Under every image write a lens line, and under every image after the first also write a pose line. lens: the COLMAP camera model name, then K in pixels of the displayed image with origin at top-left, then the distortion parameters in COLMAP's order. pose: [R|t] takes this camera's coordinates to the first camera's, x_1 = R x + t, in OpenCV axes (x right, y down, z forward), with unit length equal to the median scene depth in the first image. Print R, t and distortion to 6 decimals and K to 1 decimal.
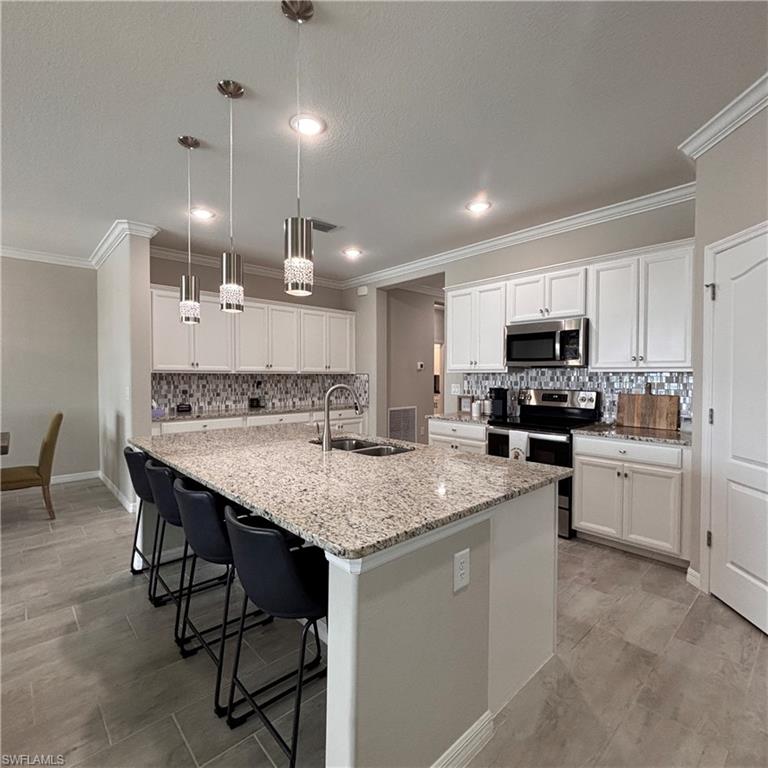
lens RADIAL K [[410.5, 0, 385.1], [0, 410.5, 384.3], [0, 0, 1]] dist [-0.000957, 0.000478]
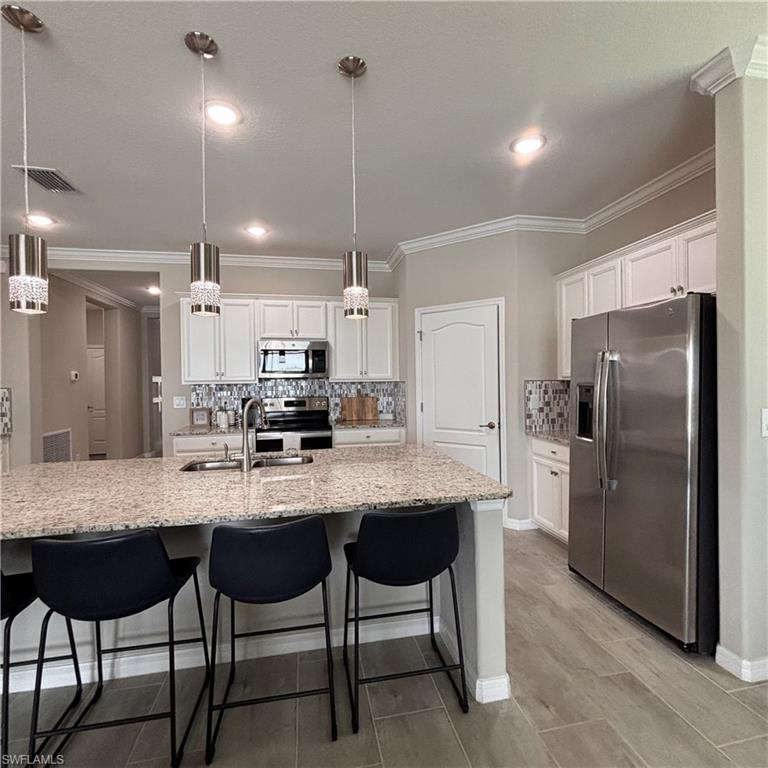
lens RADIAL K [[410.5, 0, 385.1], [0, 410.5, 384.3], [0, 0, 1]] dist [-0.000957, 0.000478]
pose [[0.508778, -0.017835, 0.860713, -0.497071], [0.034853, 0.999392, 0.000107, -0.015172], [-0.860192, 0.029944, 0.509090, 0.156882]]
